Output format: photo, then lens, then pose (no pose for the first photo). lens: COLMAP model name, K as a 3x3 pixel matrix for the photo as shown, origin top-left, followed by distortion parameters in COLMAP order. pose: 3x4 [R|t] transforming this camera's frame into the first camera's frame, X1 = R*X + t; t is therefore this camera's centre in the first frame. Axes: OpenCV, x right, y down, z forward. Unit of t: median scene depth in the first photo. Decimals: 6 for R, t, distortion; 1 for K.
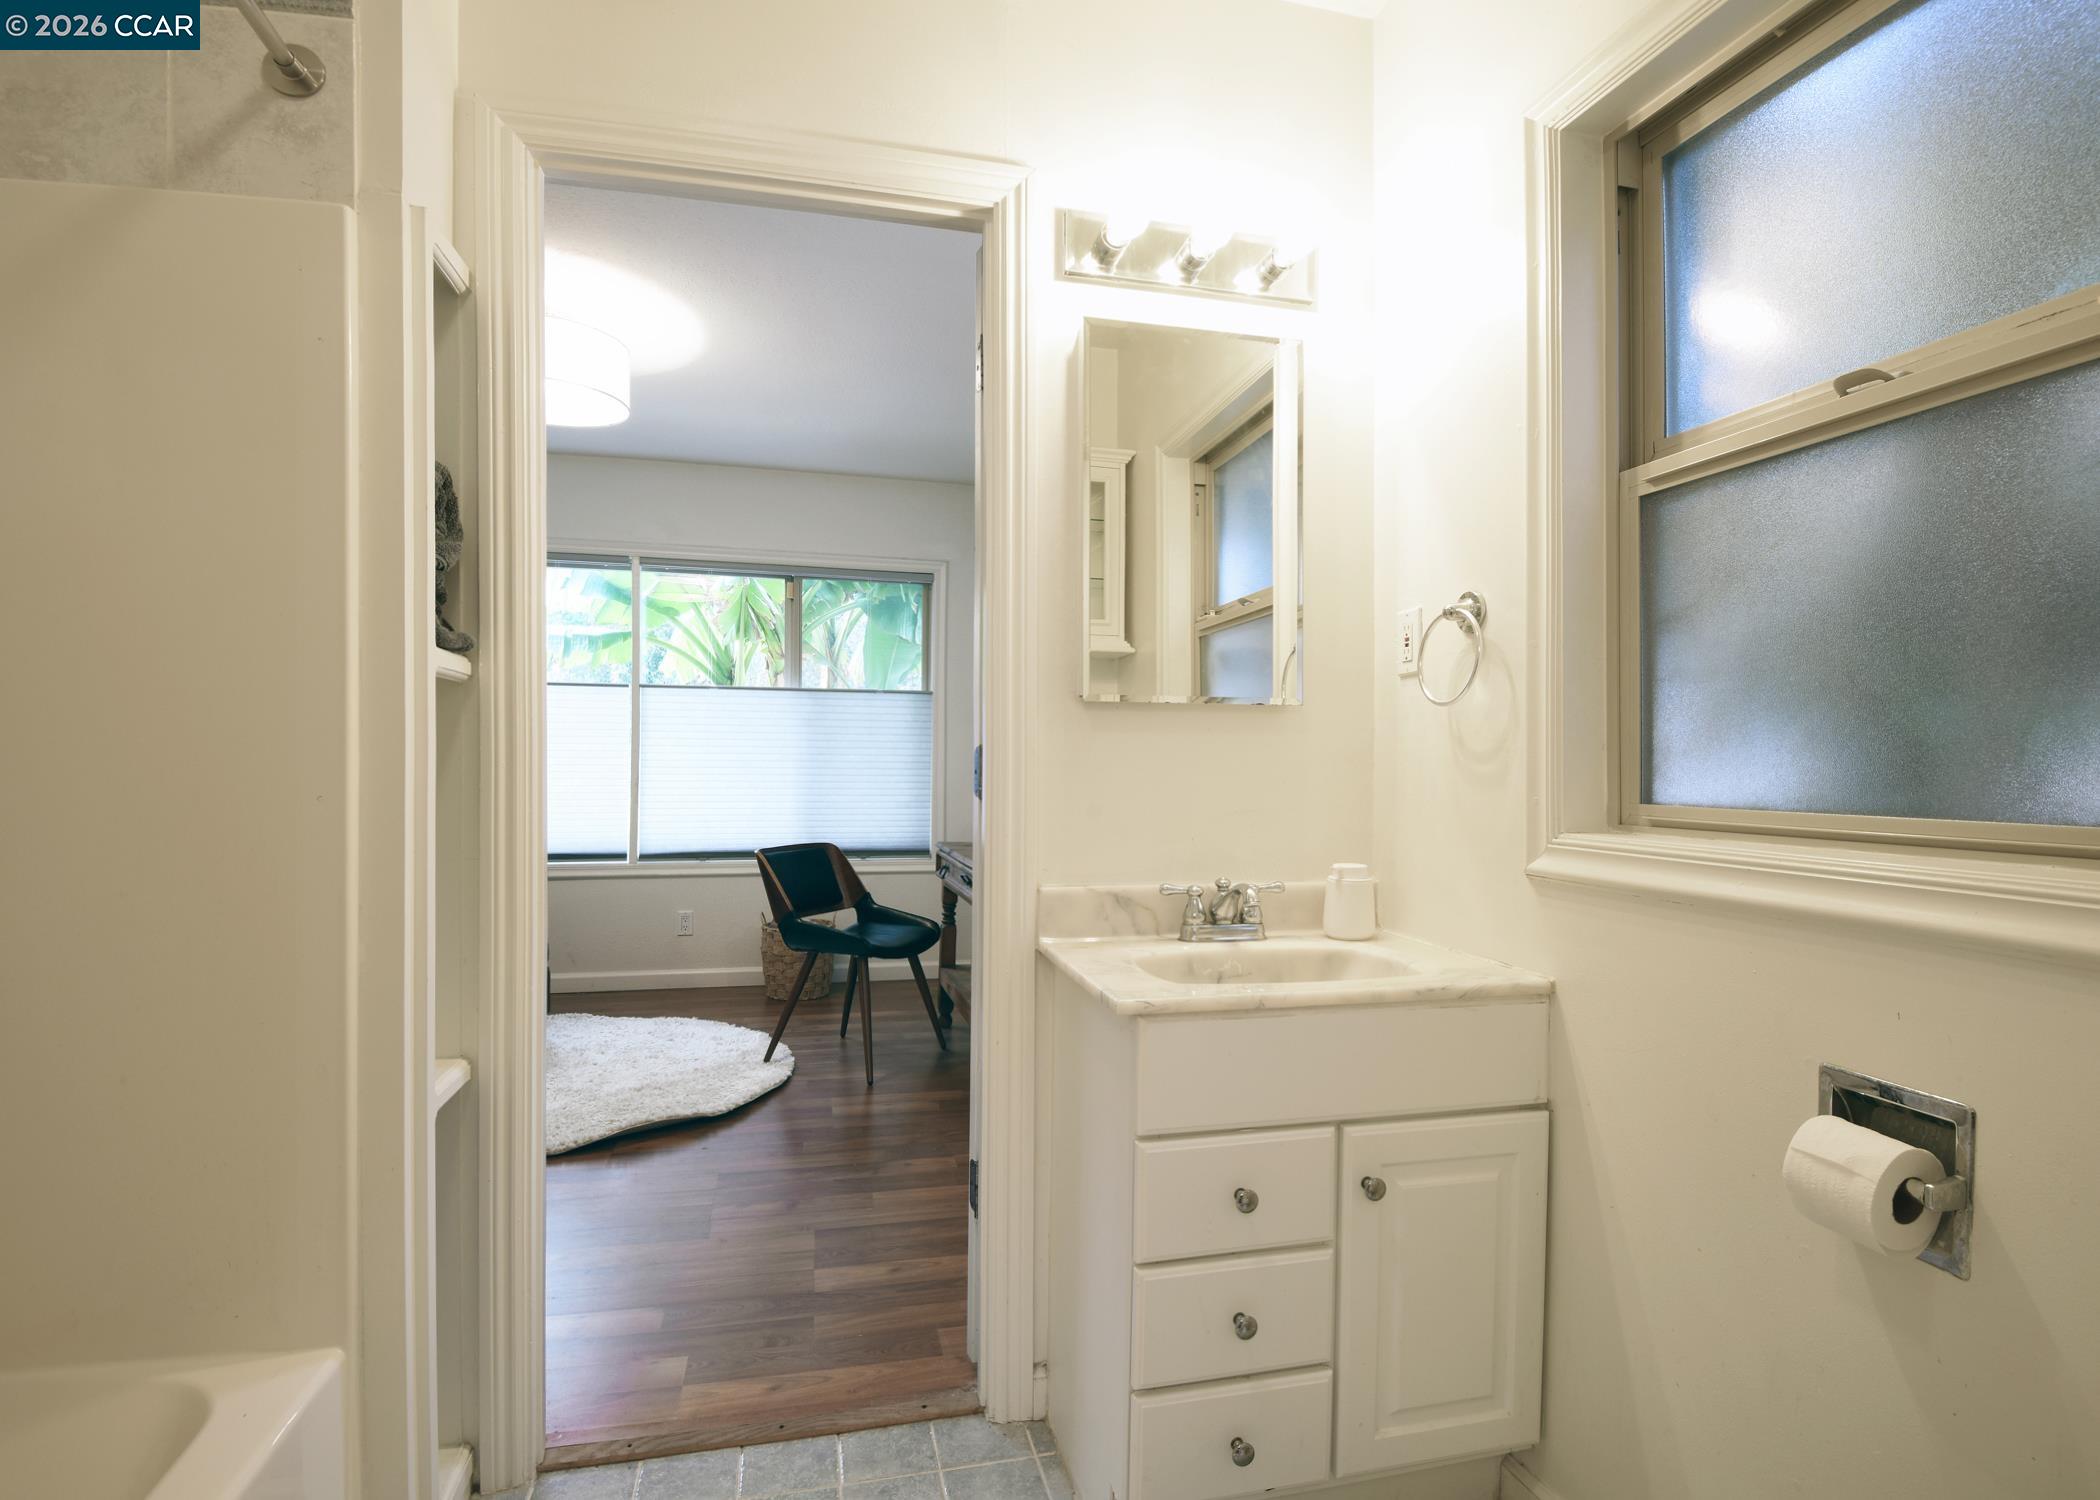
lens RADIAL K [[1058.6, 0, 1118.8], [0, 1058.6, 758.9], [0, 0, 1]] dist [0.033310, -0.041915]
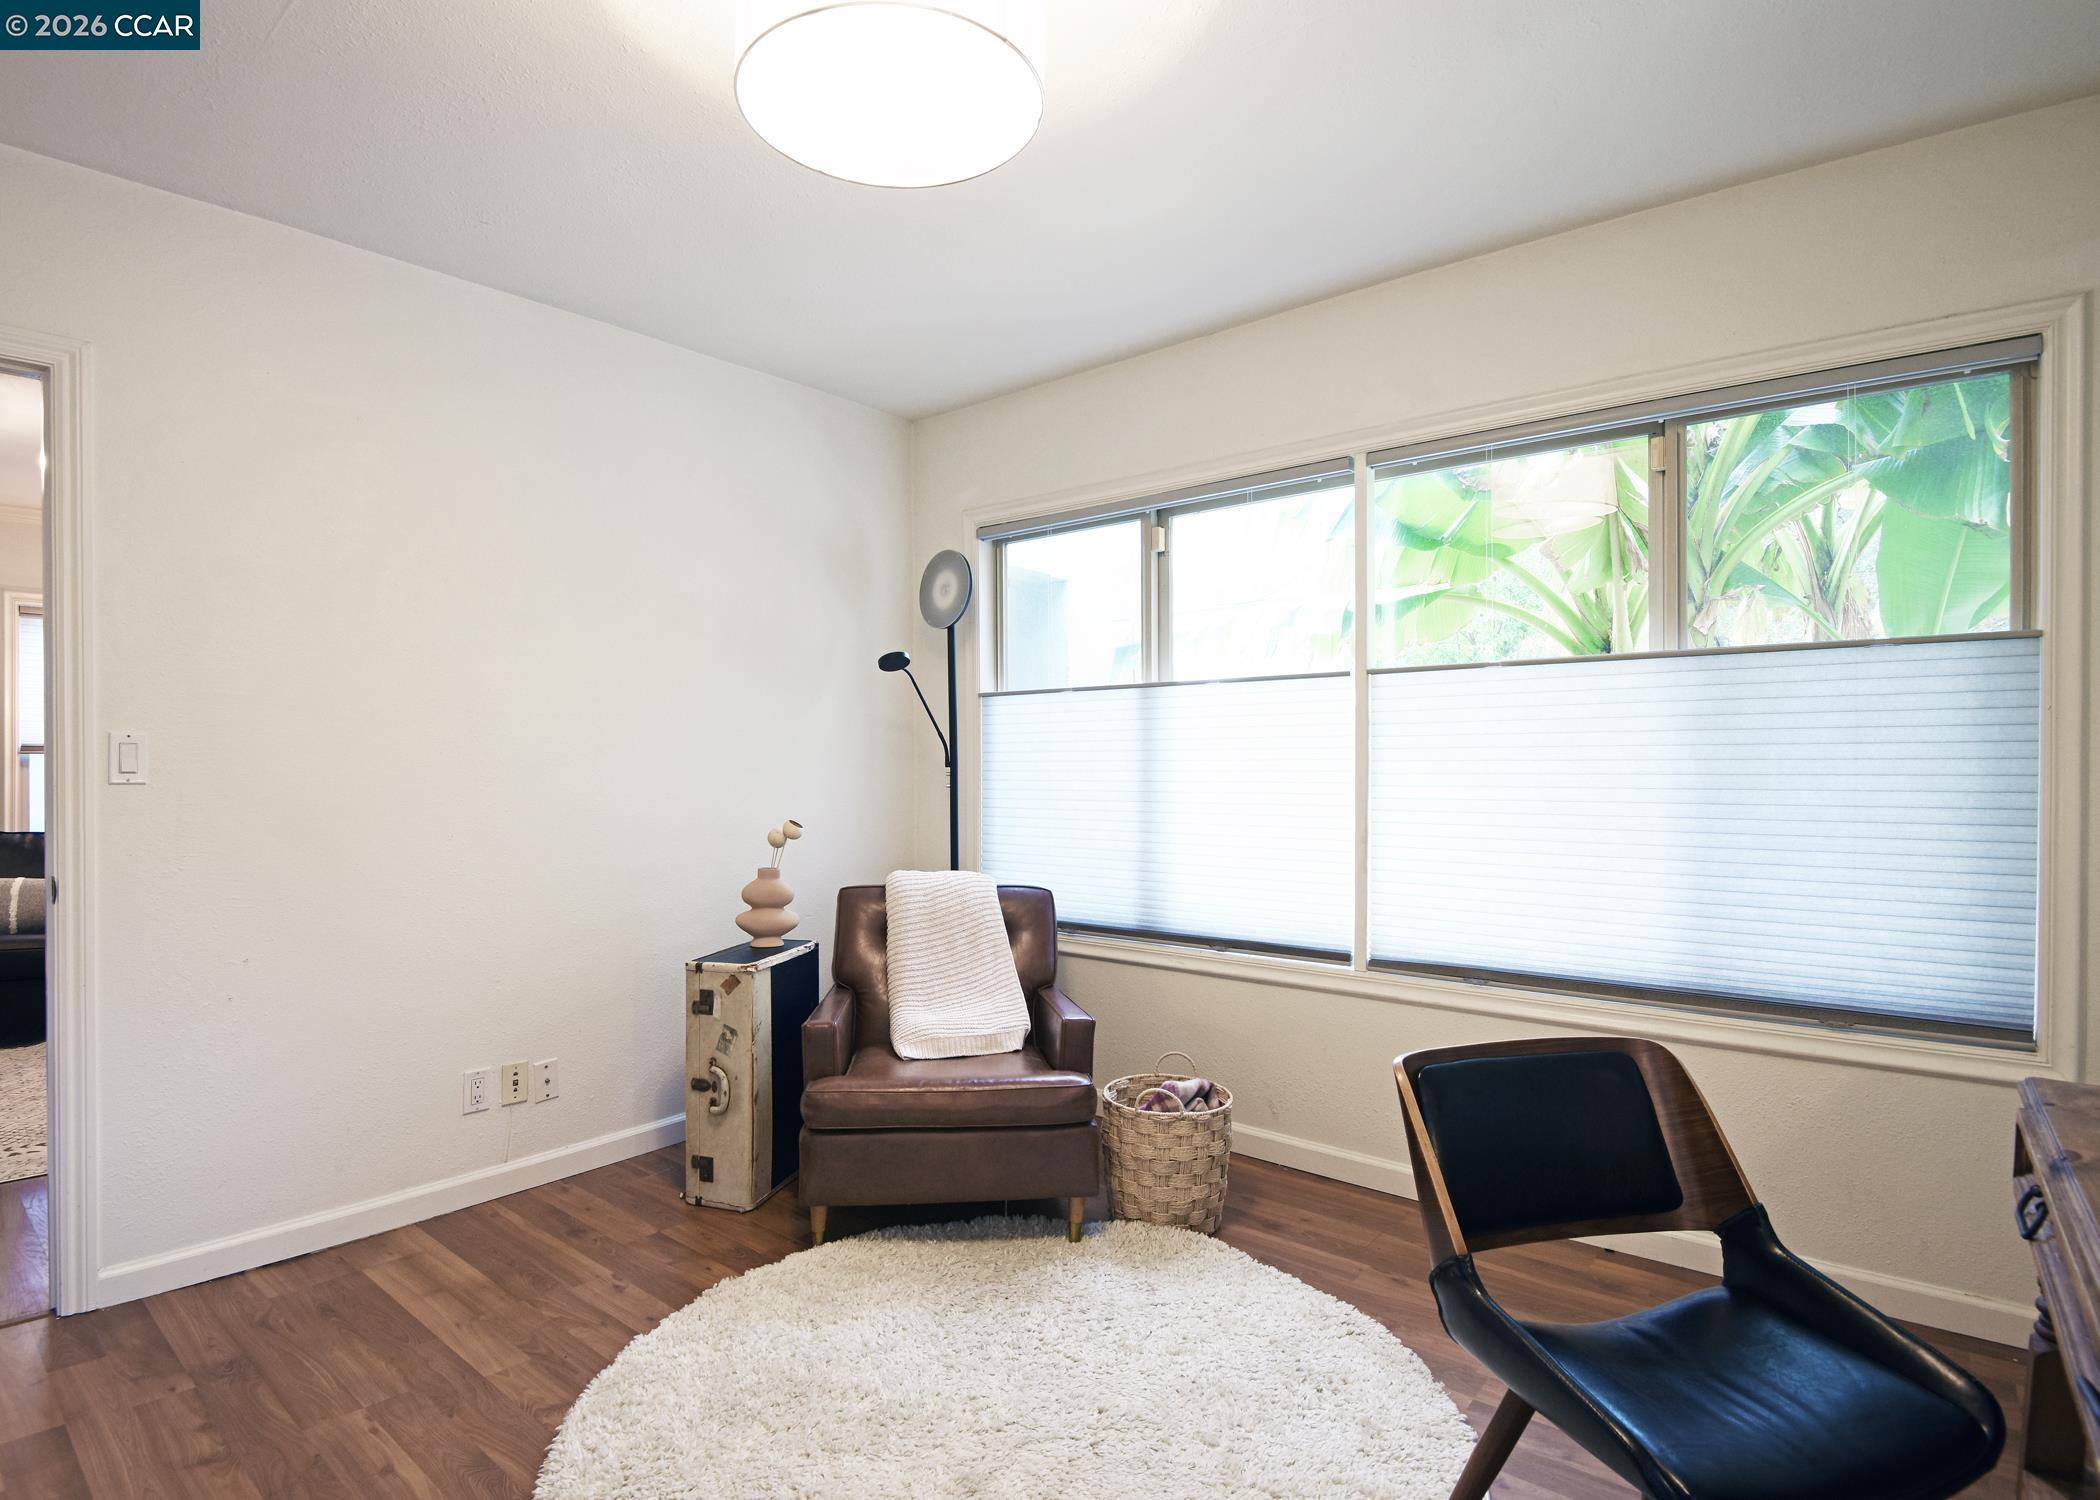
lens RADIAL K [[1066.8, 0, 986.4], [0, 1066.8, 785.7], [0, 0, 1]] dist [-0.002093, -0.020282]
pose [[0.539286, 0.008558, -0.842079, -0.062836], [0.015310, 0.999683, 0.019964, -0.019849], [0.841983, -0.023658, 0.538985, 0.470706]]
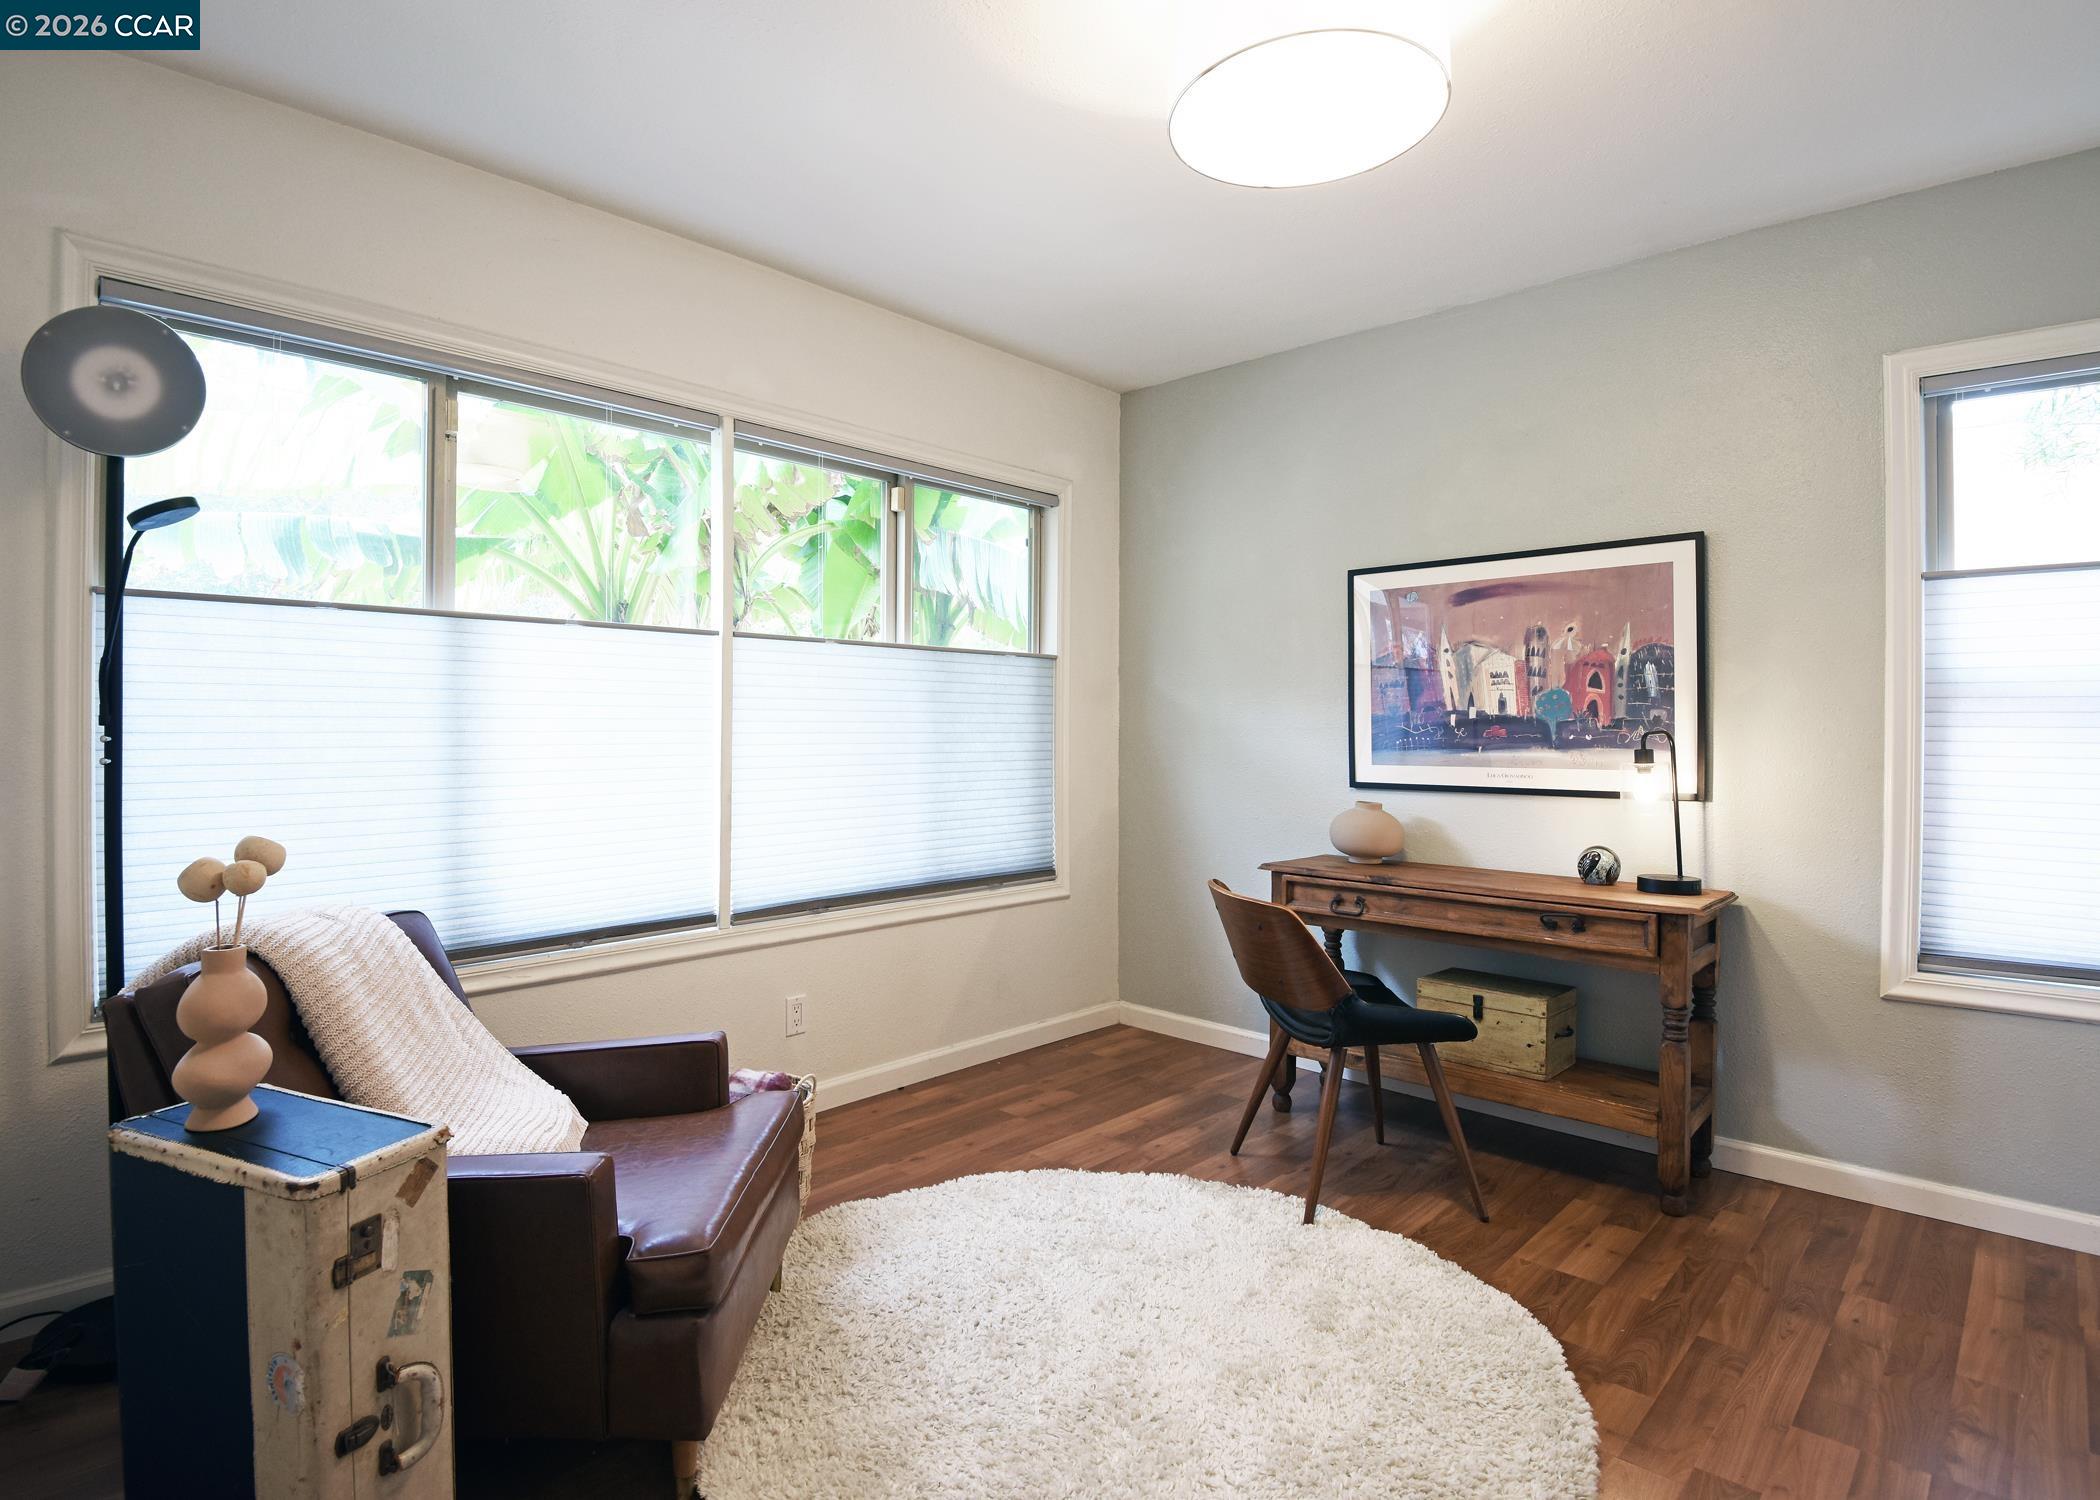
lens RADIAL K [[1073.6, 0, 1050.0], [0, 1073.6, 750.0], [0, 0, 1]] dist [0.023553, -0.043025]
pose [[0.866698, -0.014173, 0.498632, -0.560766], [-0.004274, 0.999349, 0.035835, -0.024462], [-0.498815, -0.033190, 0.866073, 0.357577]]
